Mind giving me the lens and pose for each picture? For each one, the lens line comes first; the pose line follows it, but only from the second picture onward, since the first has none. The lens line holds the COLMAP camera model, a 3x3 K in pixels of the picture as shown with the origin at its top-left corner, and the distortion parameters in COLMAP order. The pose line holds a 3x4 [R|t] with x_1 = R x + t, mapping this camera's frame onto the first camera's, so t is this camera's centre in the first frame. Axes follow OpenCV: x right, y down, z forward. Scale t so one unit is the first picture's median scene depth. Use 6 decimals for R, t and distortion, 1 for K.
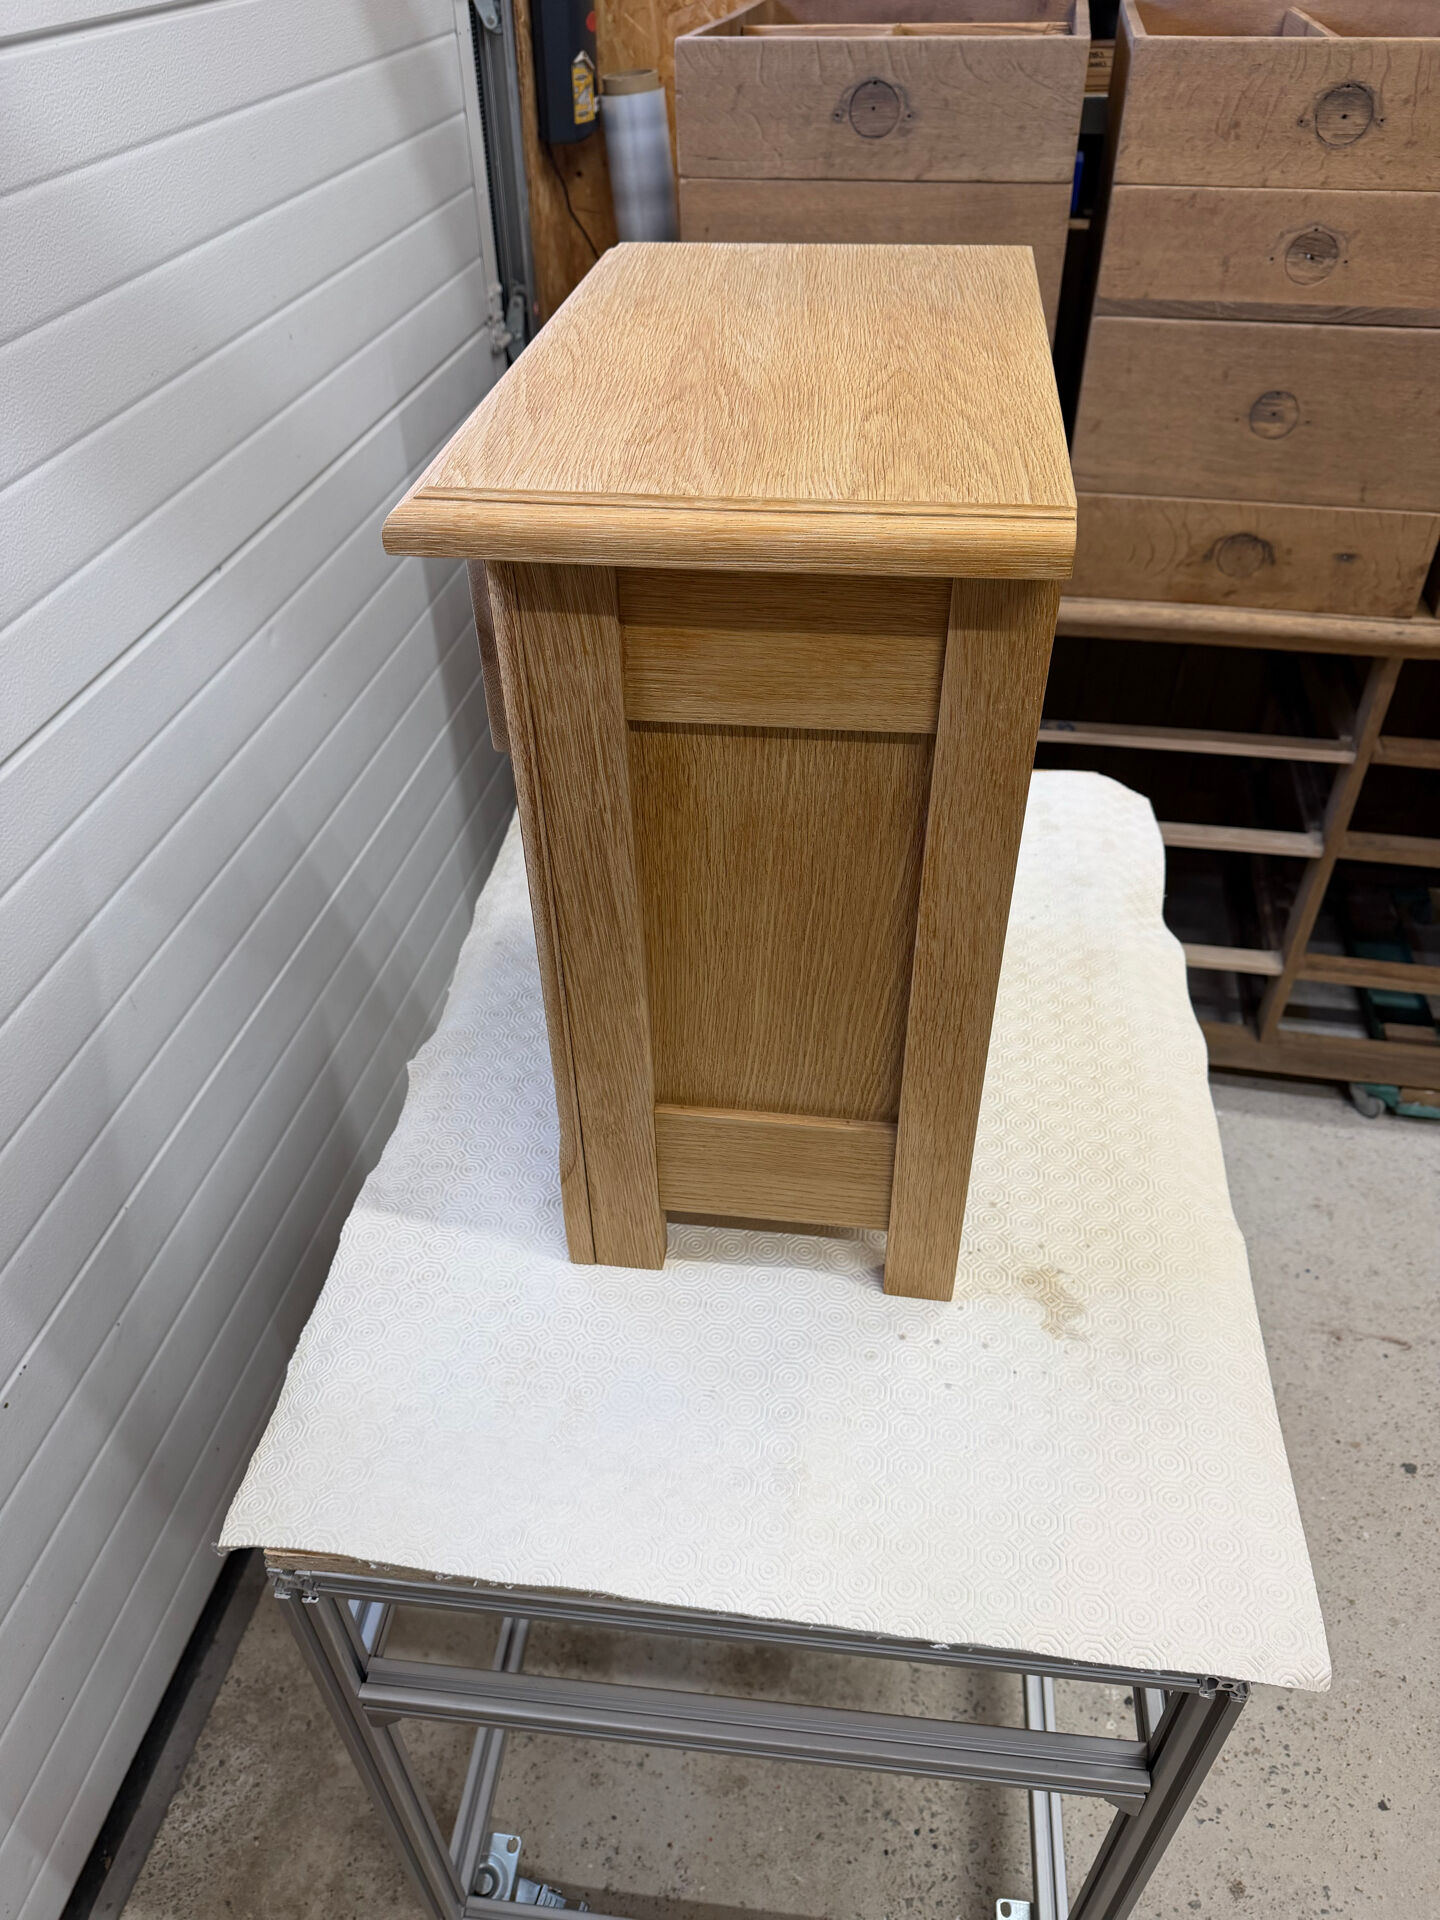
lens RADIAL K [[1358.6, 0, 701.8], [0, 1358.6, 971.6], [0, 0, 1]] dist [0.021093, -0.041681]
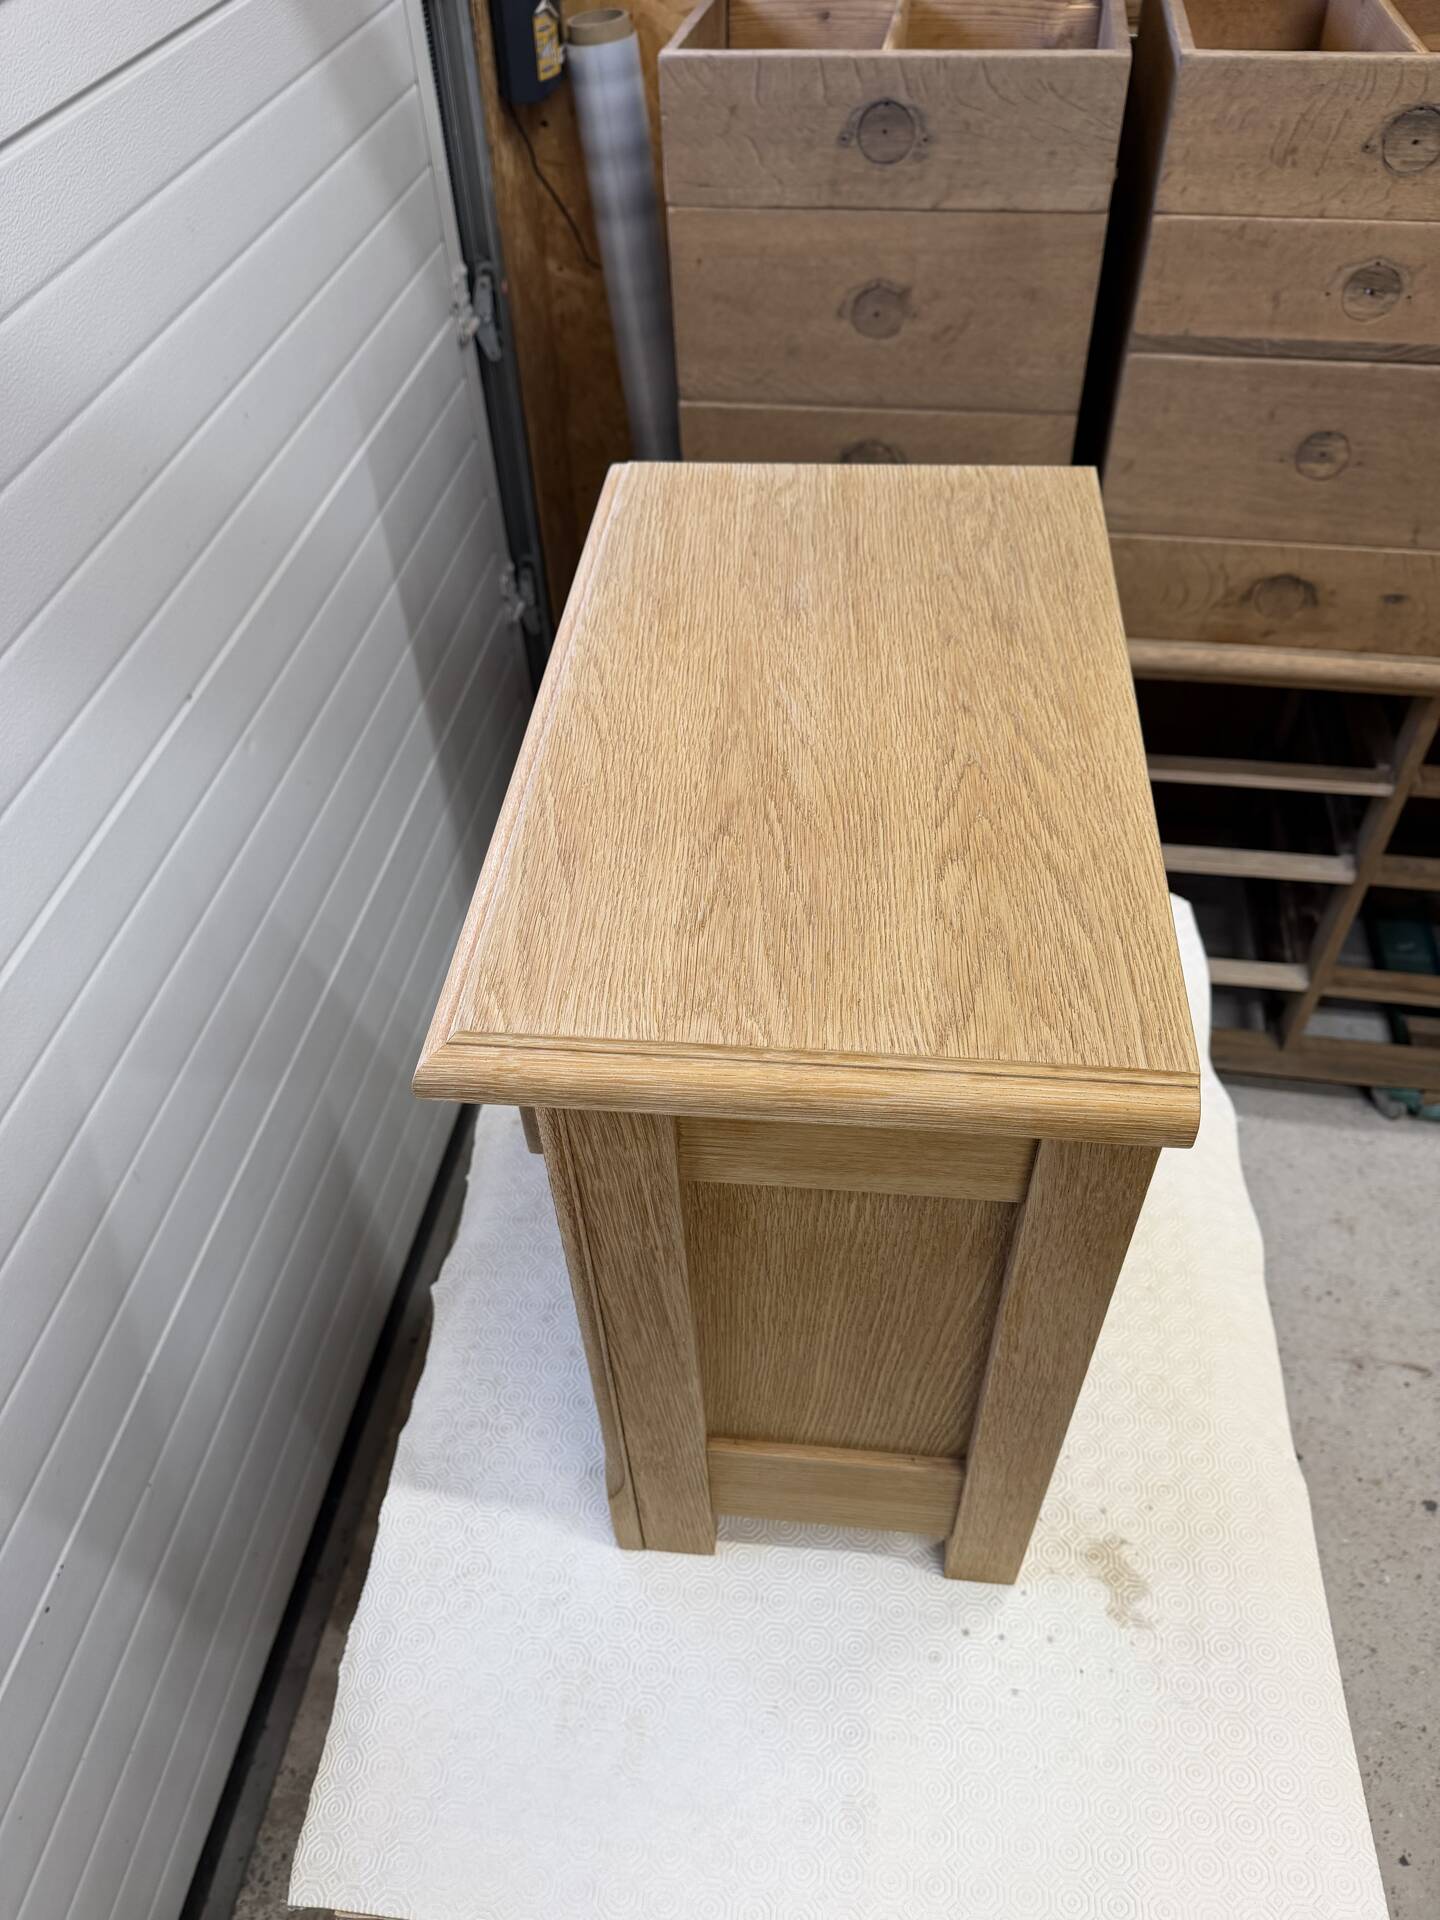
lens RADIAL K [[1358.6, 0, 700.7], [0, 1358.6, 968.5], [0, 0, 1]] dist [0.021093, -0.041681]
pose [[0.999318, -0.036163, 0.007426, -0.032753], [0.035009, 0.992120, 0.120300, -0.329389], [-0.011718, -0.119958, 0.992710, 0.087490]]
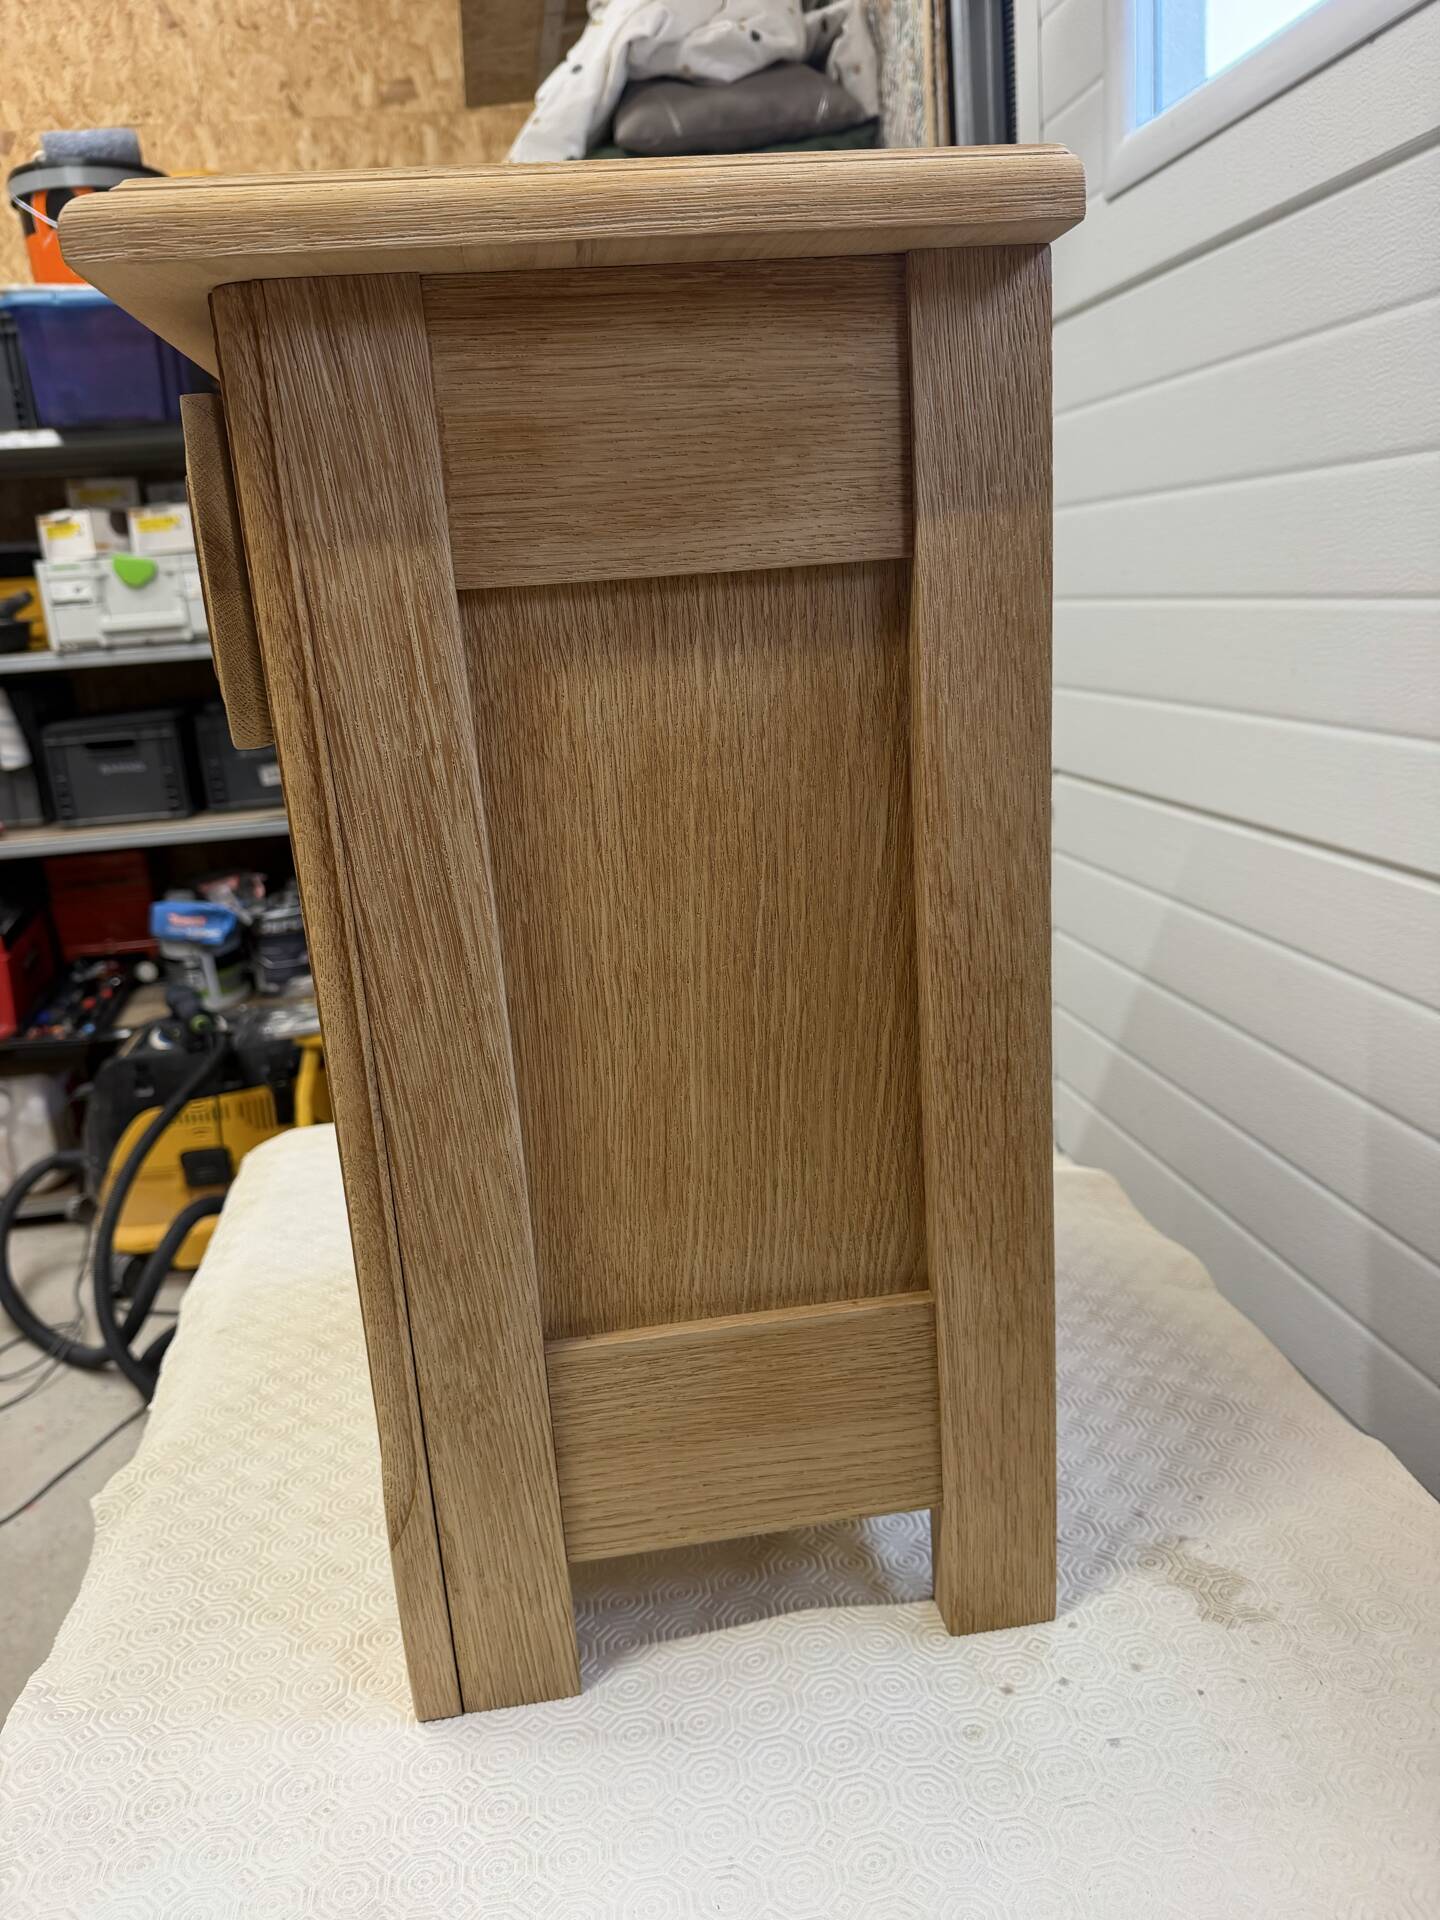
lens RADIAL K [[1358.6, 0, 719.3], [0, 1358.6, 1009.6], [0, 0, 1]] dist [0.021093, -0.041681]
pose [[0.958508, -0.113583, 0.261459, -0.097057], [0.212854, 0.895265, -0.391399, 0.210094], [-0.189619, 0.430812, 0.882296, 0.369016]]
